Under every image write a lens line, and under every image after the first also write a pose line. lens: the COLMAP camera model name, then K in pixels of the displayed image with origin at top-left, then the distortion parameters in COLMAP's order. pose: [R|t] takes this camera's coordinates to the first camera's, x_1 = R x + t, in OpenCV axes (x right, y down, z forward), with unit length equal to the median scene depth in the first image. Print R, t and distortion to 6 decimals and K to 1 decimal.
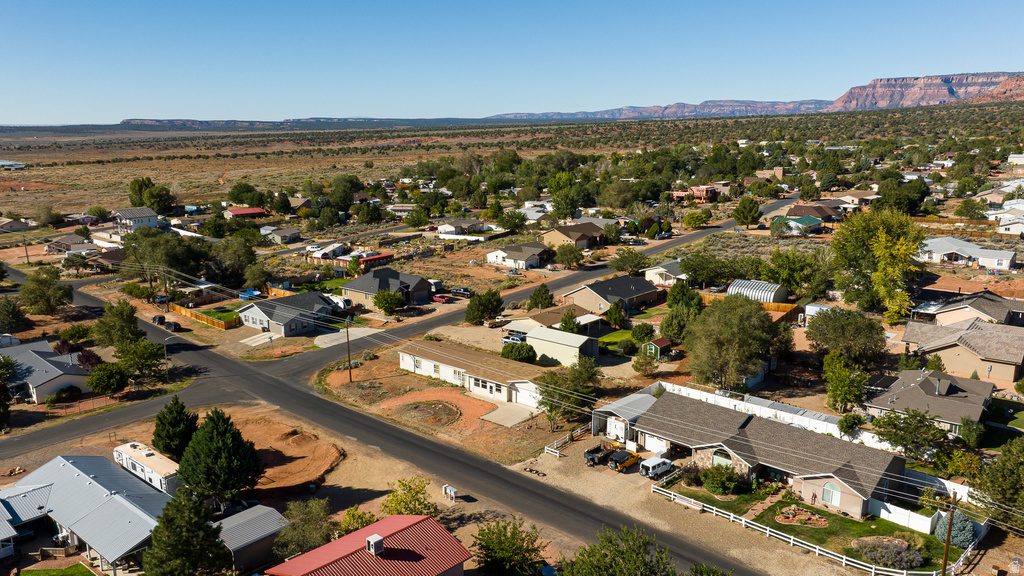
lens RADIAL K [[793.3, 0, 512.0], [0, 793.3, 288.0], [0, 0, 1]] dist [-0.001576, -0.001080]
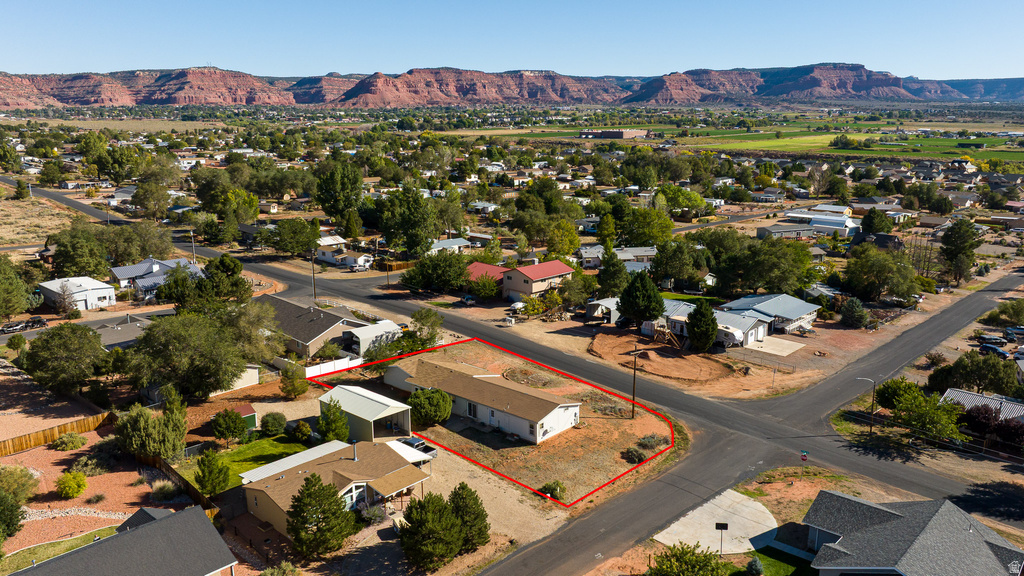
lens RADIAL K [[793.3, 0, 512.0], [0, 793.3, 288.0], [0, 0, 1]] dist [-0.001576, -0.001080]
pose [[-0.998157, -0.006760, 0.060301, -0.132546], [0.019183, 0.907649, 0.419292, -0.382323], [-0.057566, 0.419676, -0.905847, 1.813665]]
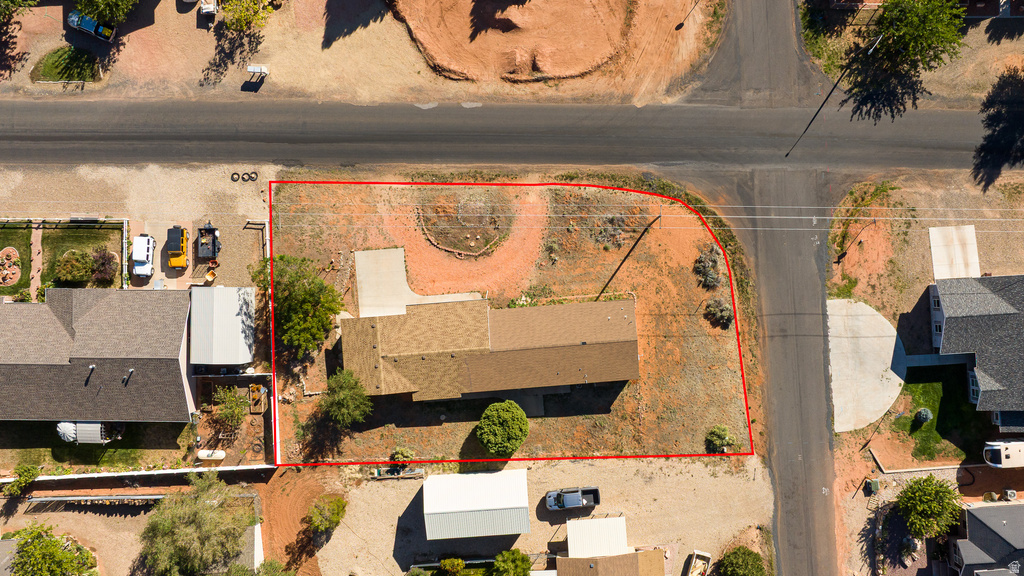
lens RADIAL K [[750.4, 0, 526.3], [0, 750.4, 285.5], [0, 0, 1]] dist [-0.015828, 0.001089]
pose [[-0.721252, 0.692228, 0.024818, -0.113458], [-0.128481, -0.168904, 0.977223, -0.550330], [0.680652, 0.701636, 0.210761, 0.874767]]
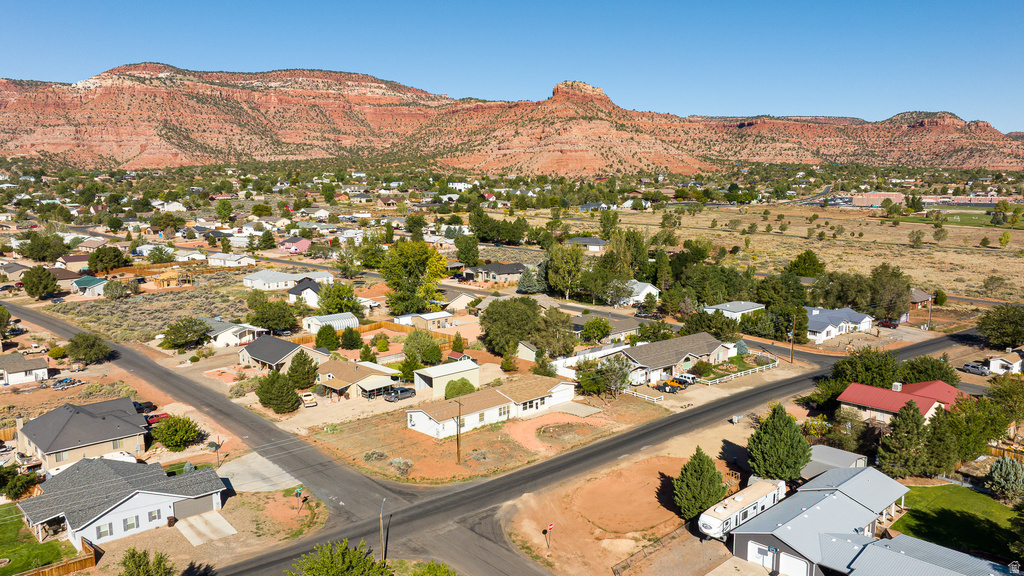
lens RADIAL K [[750.4, 0, 526.3], [0, 750.4, 285.5], [0, 0, 1]] dist [-0.015828, 0.001089]
pose [[0.097522, -0.138147, 0.985599, -1.057005], [0.207154, 0.971447, 0.115666, -0.167220], [-0.973435, 0.192891, 0.123355, 0.832966]]
